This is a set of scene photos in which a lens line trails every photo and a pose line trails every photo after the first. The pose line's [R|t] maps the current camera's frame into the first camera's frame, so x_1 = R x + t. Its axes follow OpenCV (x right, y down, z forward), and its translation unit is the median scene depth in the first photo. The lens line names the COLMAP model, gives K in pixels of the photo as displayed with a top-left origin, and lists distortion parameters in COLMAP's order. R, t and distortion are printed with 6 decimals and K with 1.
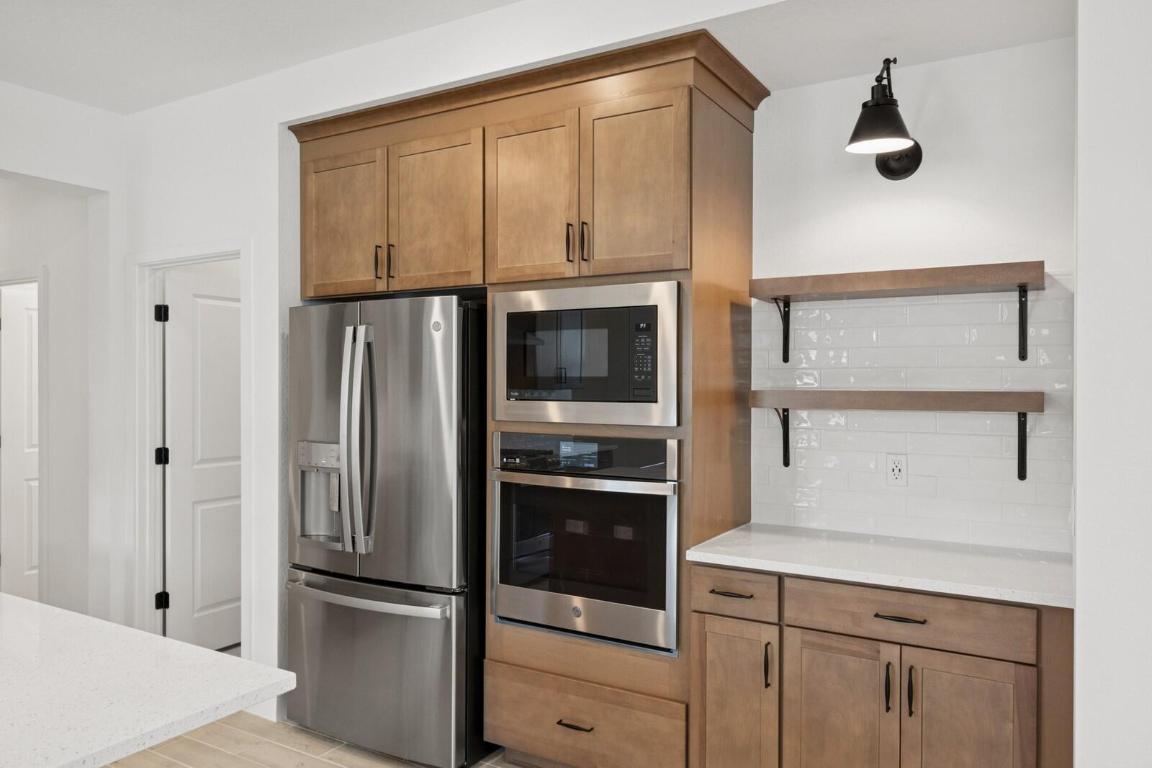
lens RADIAL K [[805.3, 0, 575.4], [0, 805.3, 385.8], [0, 0, 1]] dist [0.003944, -0.005030]
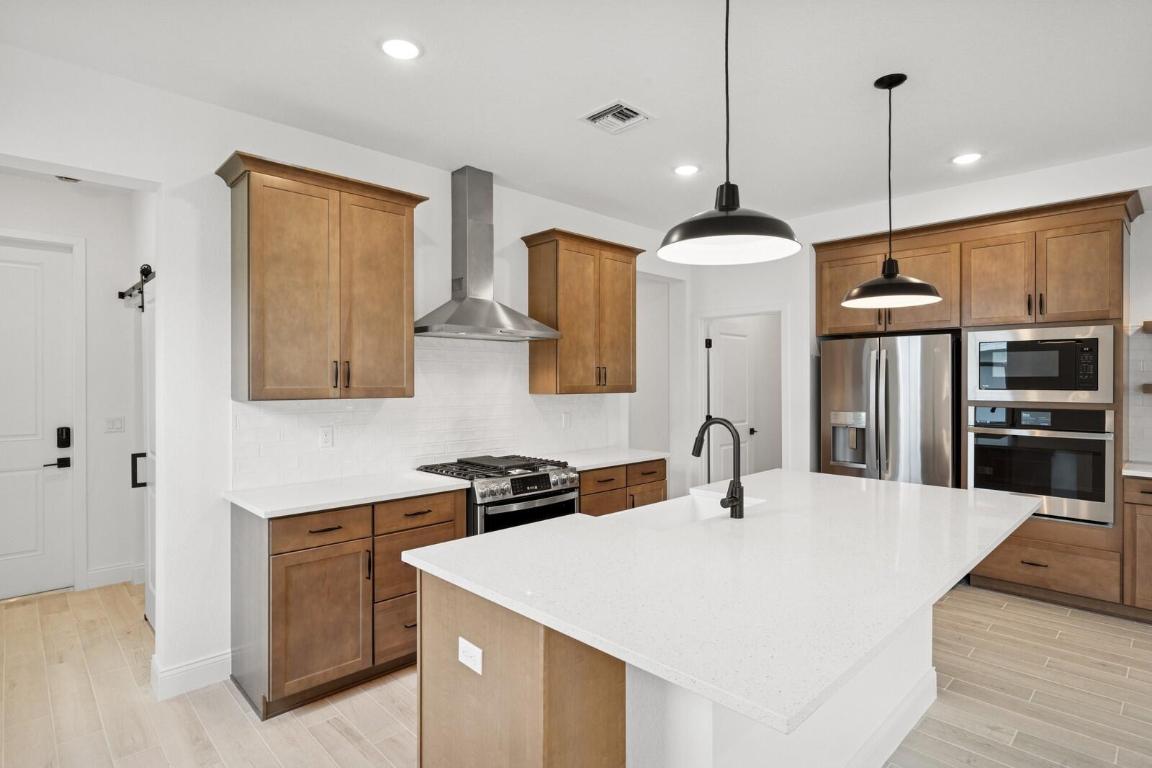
lens RADIAL K [[592.5, 0, 581.6], [0, 592.5, 383.7], [0, 0, 1]] dist [0.004043, -0.000022]
pose [[0.965986, -0.002151, -0.258584, -0.582631], [0.002906, 0.999993, 0.002534, -0.001322], [0.258577, -0.003199, 0.965985, -0.530259]]
